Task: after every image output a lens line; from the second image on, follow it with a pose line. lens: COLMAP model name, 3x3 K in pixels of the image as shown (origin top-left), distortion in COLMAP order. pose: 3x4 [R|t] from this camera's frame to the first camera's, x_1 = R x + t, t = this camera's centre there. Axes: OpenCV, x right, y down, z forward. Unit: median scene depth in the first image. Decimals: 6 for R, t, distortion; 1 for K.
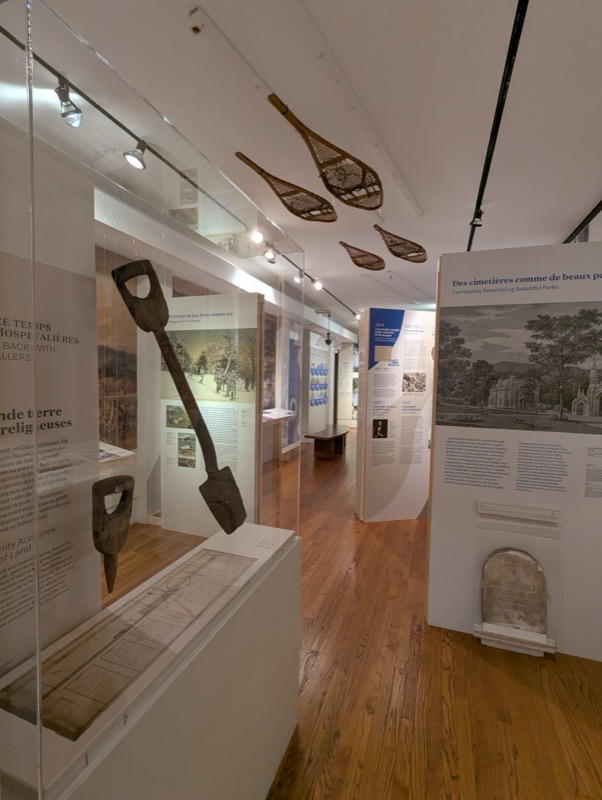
lens RADIAL K [[363.7, 0, 302.7], [0, 363.7, 397.1], [0, 0, 1]] dist [-0.012428, 0.000236]
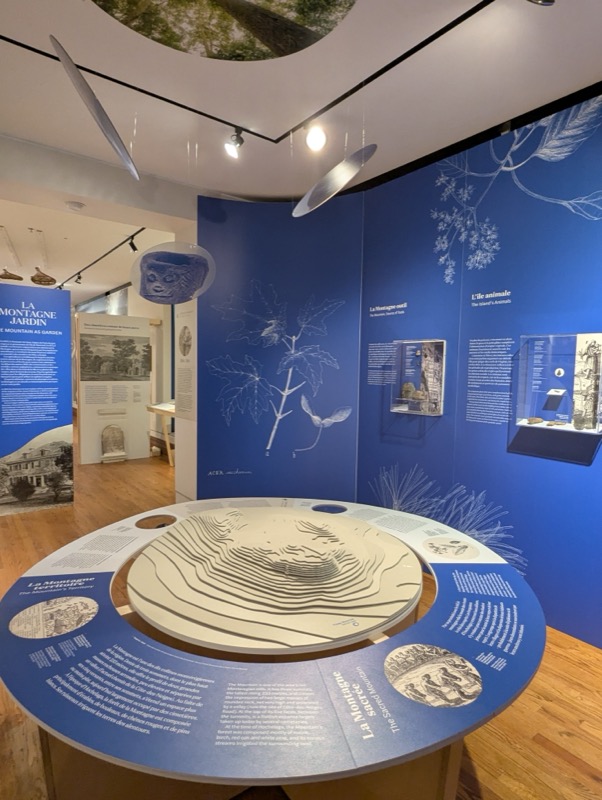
lens RADIAL K [[475.0, 0, 307.6], [0, 475.0, 396.2], [0, 0, 1]] dist [-0.015061, 0.006833]
pose [[0.518877, -0.065028, 0.852372, -1.052110], [0.034259, 0.997883, 0.055274, 0.035732], [-0.854162, 0.000521, 0.520006, -1.322206]]
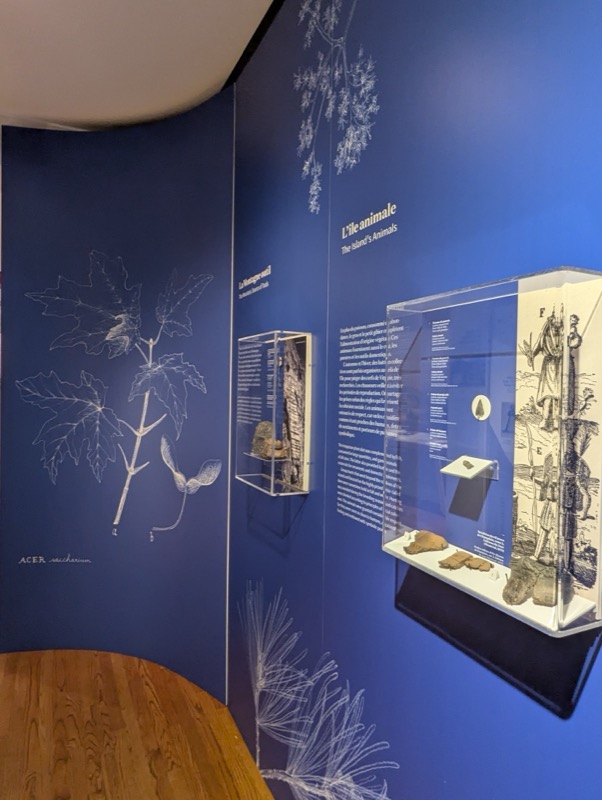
lens RADIAL K [[524.0, 0, 322.9], [0, 524.0, 387.1], [0, 0, 1]] dist [-0.003574, -0.006197]
pose [[0.674923, -0.013454, 0.737765, -0.365206], [0.035397, 0.999273, -0.014159, 0.044748], [-0.737039, 0.035671, 0.674909, -1.413846]]
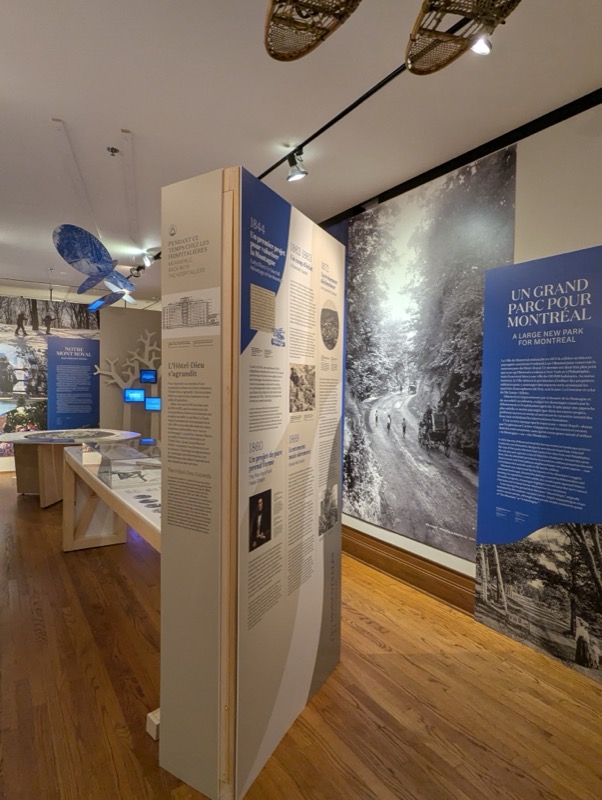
lens RADIAL K [[475.0, 0, 293.3], [0, 475.0, 400.1], [0, 0, 1]] dist [-0.015061, 0.006833]
pose [[0.615682, -0.031549, 0.787363, -0.152106], [0.033348, 0.999346, 0.013967, -0.041316], [-0.787288, 0.017658, 0.616332, 0.797921]]
